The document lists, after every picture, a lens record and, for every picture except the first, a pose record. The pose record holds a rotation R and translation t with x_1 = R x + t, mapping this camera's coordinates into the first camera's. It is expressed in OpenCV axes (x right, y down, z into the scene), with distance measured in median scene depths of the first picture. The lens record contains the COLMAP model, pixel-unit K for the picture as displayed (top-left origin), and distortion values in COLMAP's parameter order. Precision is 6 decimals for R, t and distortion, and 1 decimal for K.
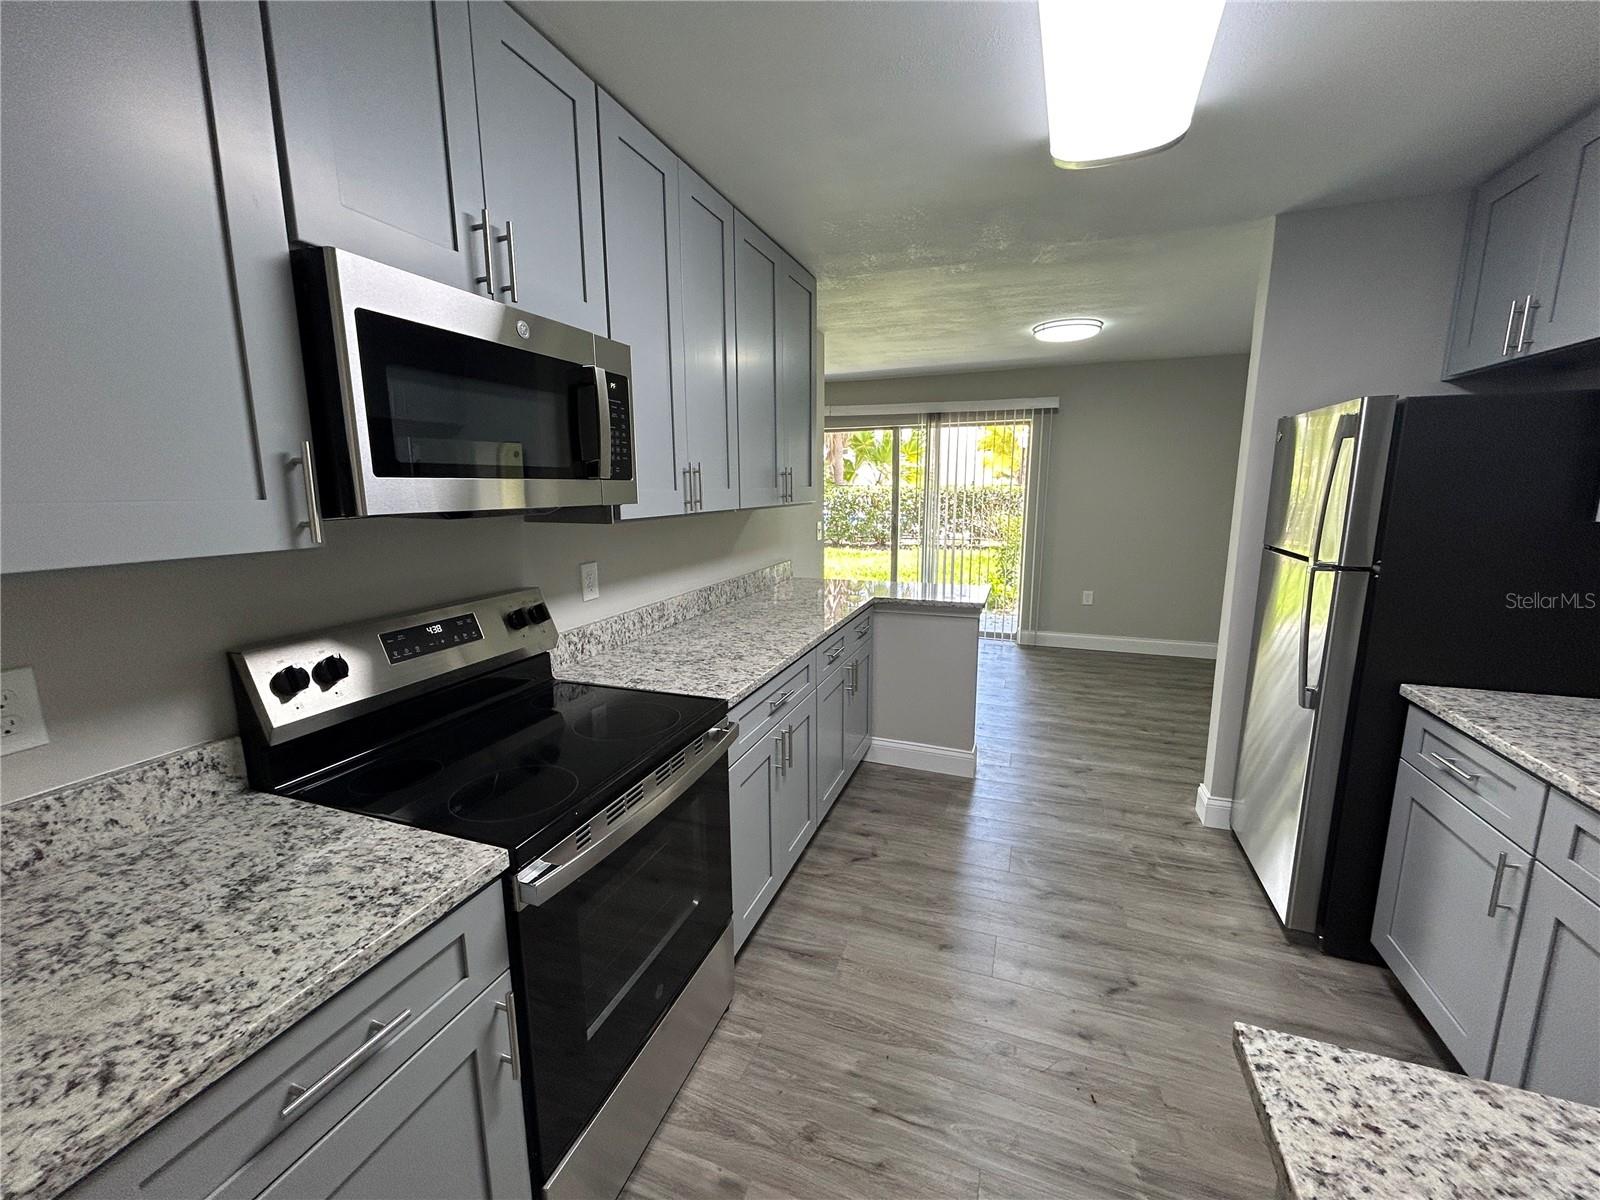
lens RADIAL K [[643.2, 0, 797.6], [0, 643.2, 600.3], [0, 0, 1]] dist [-0.000412, 0.000200]
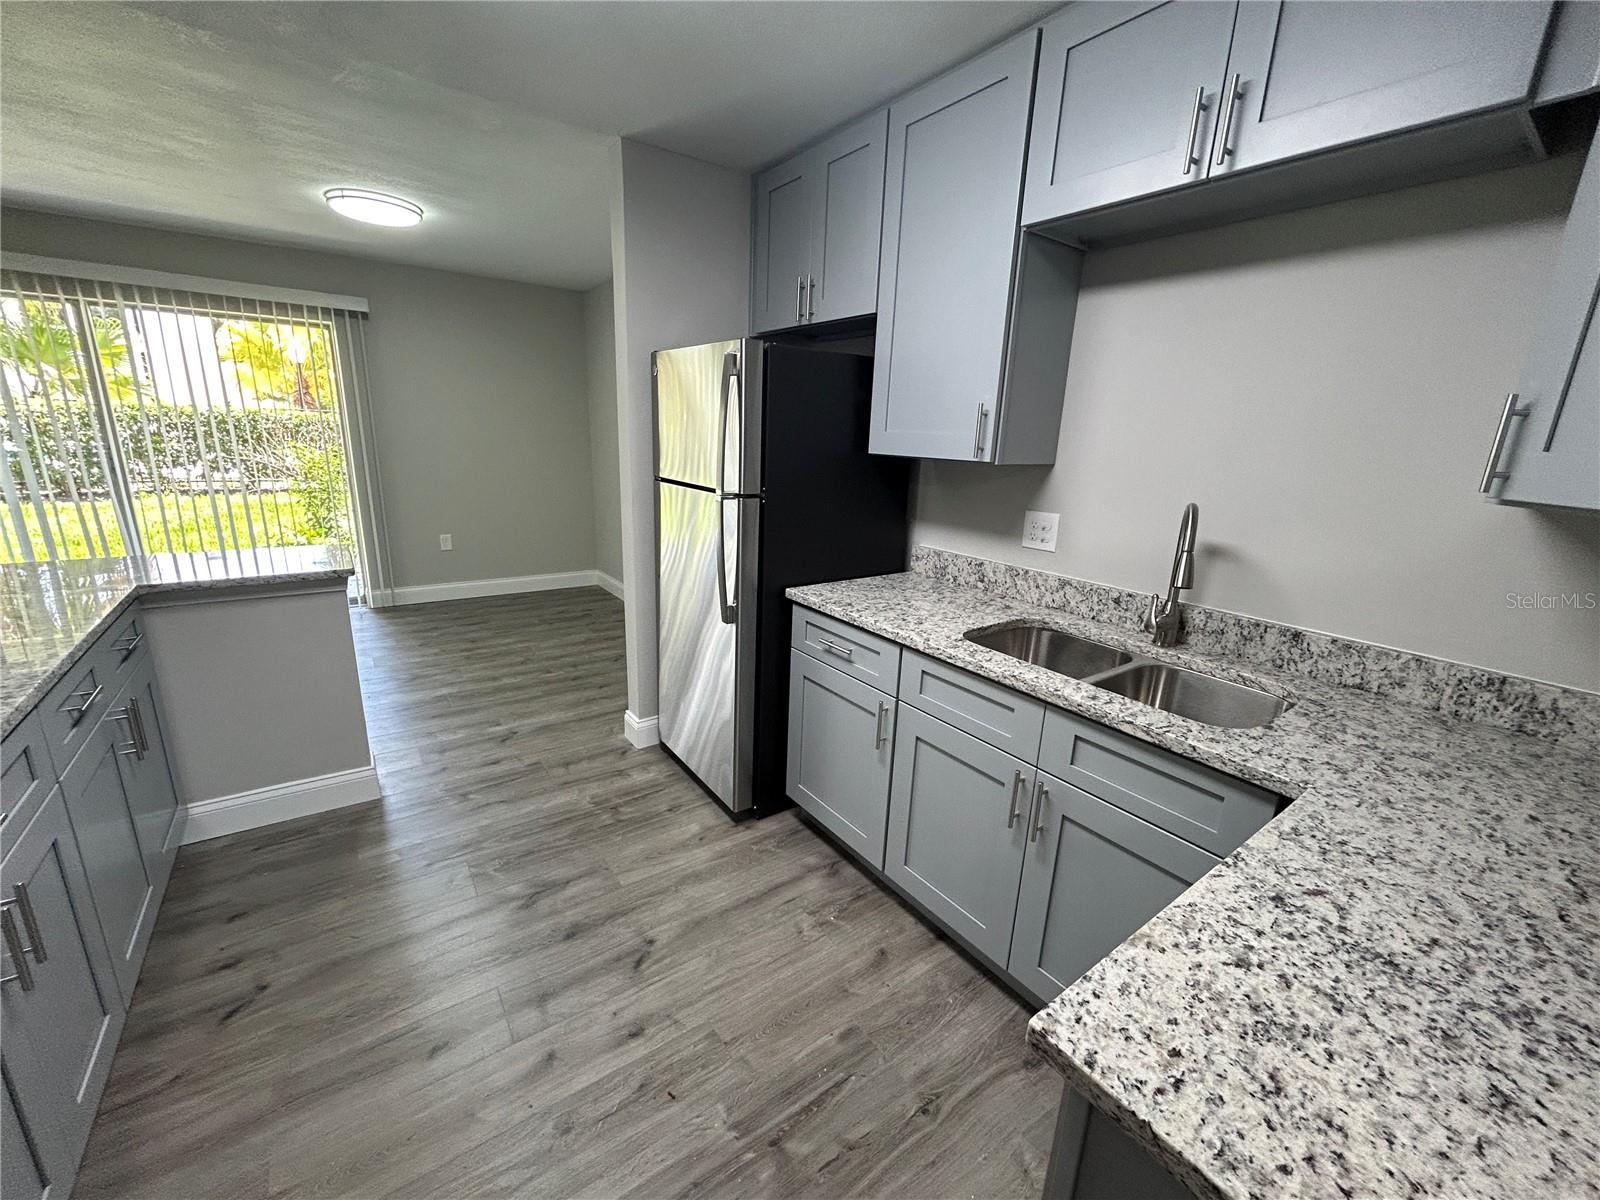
lens RADIAL K [[643.2, 0, 797.6], [0, 643.2, 600.3], [0, 0, 1]] dist [-0.000412, 0.000200]
pose [[0.557694, -0.186386, 0.808850, -0.031720], [0.105493, 0.982477, 0.153659, -0.025492], [-0.823316, -0.000367, 0.567583, 0.217360]]
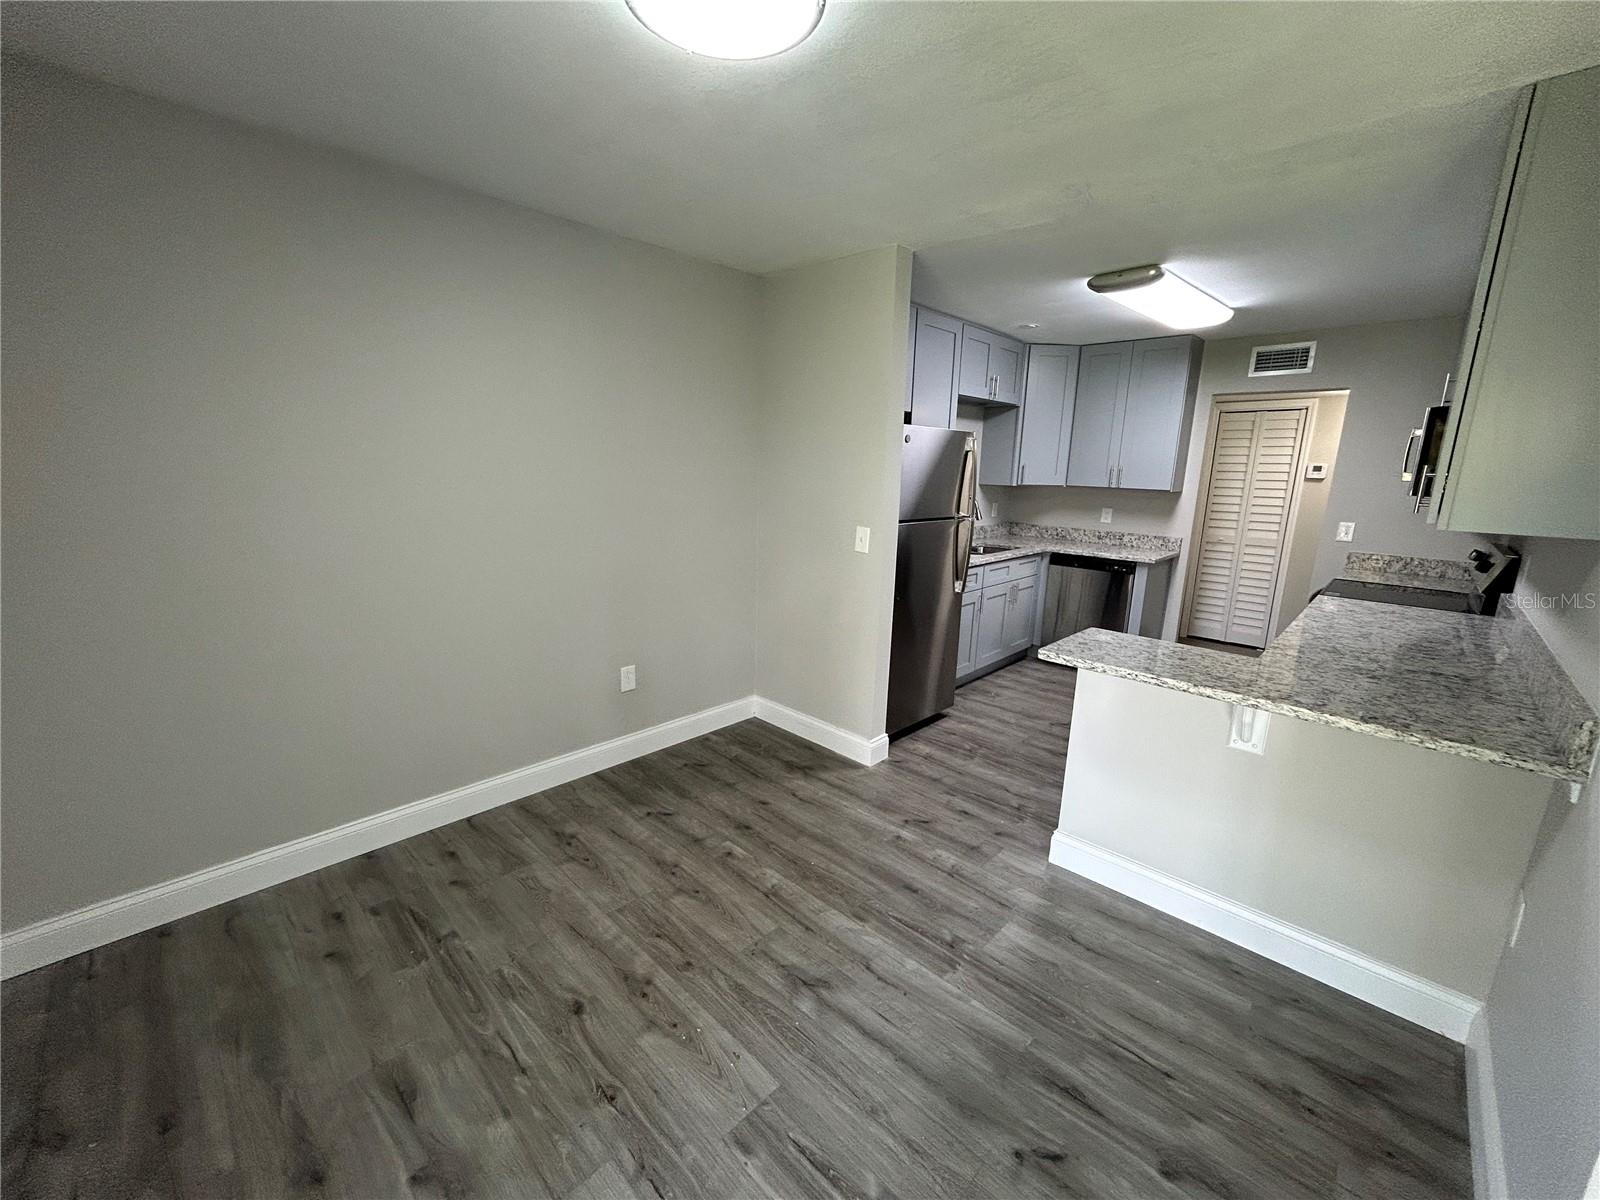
lens RADIAL K [[643.2, 0, 797.6], [0, 643.2, 600.3], [0, 0, 1]] dist [-0.000412, 0.000200]
pose [[-0.915099, -0.100105, 0.390606, 0.399091], [0.053782, 0.929737, 0.364274, -0.436160], [-0.399627, 0.354355, -0.845418, 2.308371]]
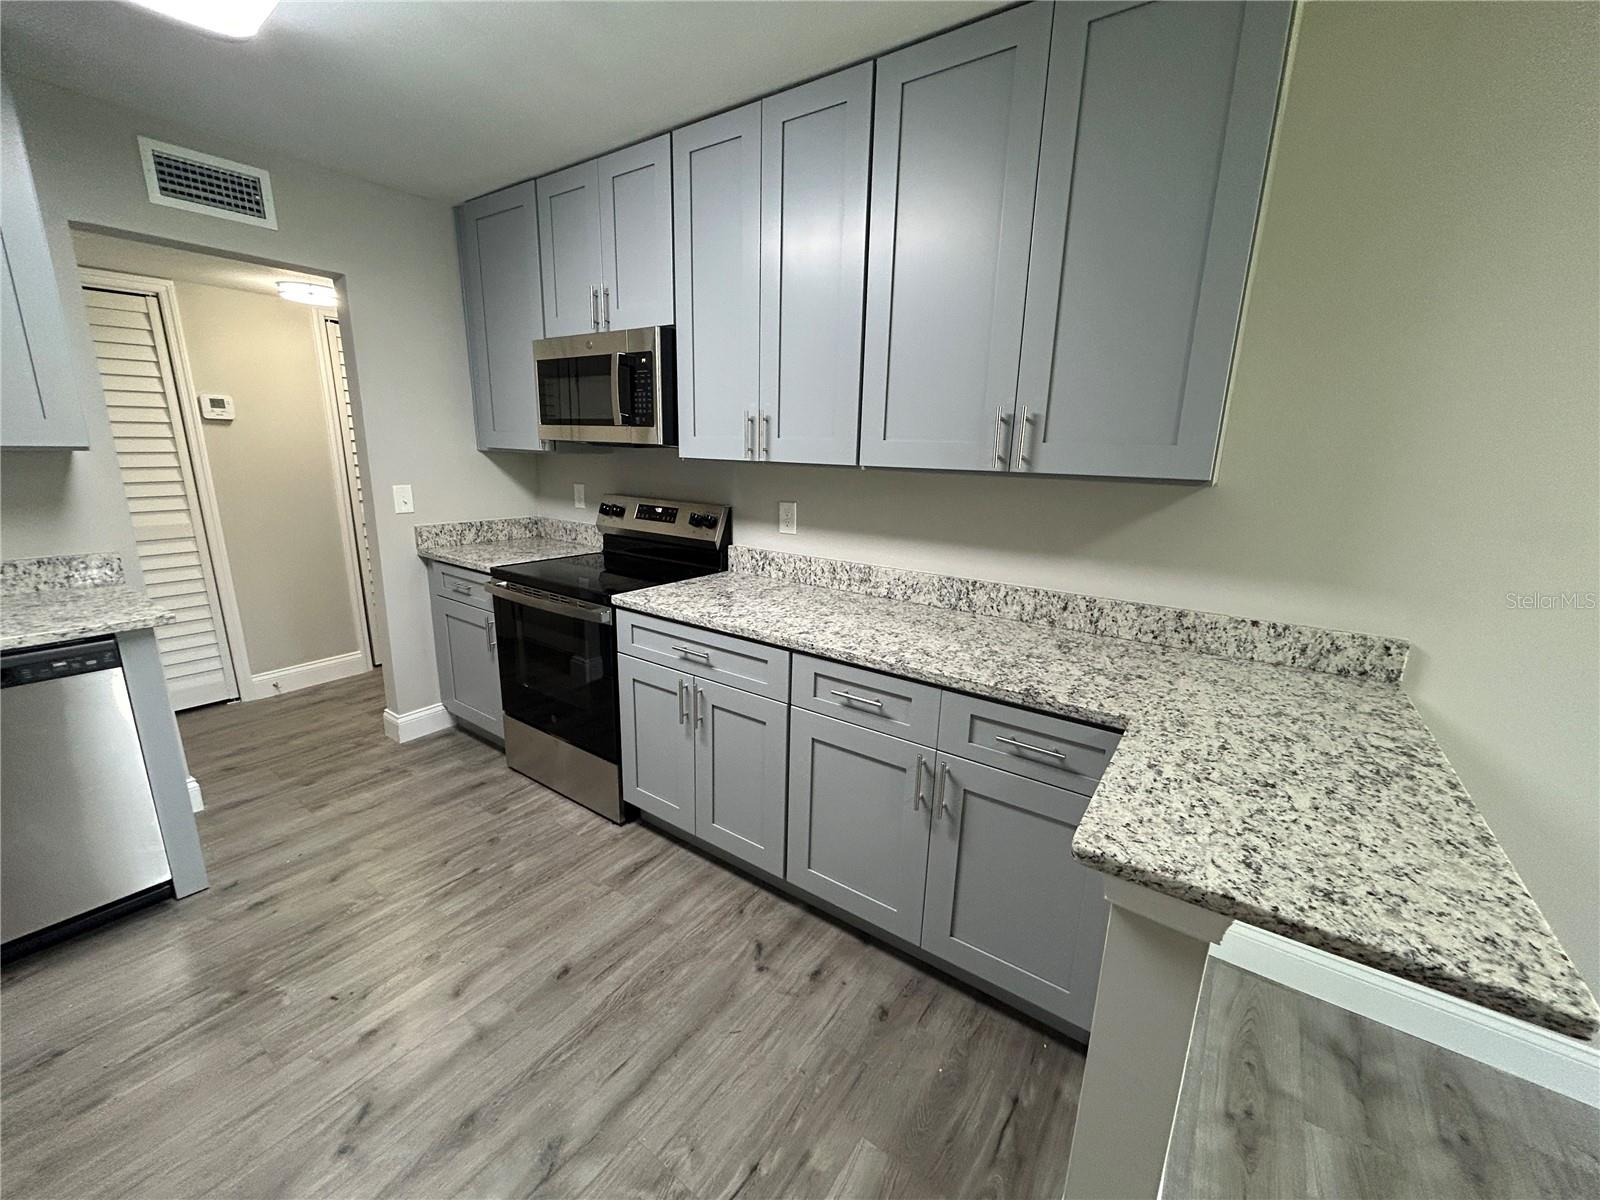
lens RADIAL K [[643.2, 0, 797.6], [0, 643.2, 600.3], [0, 0, 1]] dist [-0.000412, 0.000200]
pose [[-0.262913, 0.226000, -0.937977, 0.724584], [-0.197522, 0.938980, 0.281606, -0.198898], [0.944384, 0.259310, -0.202230, 1.155009]]
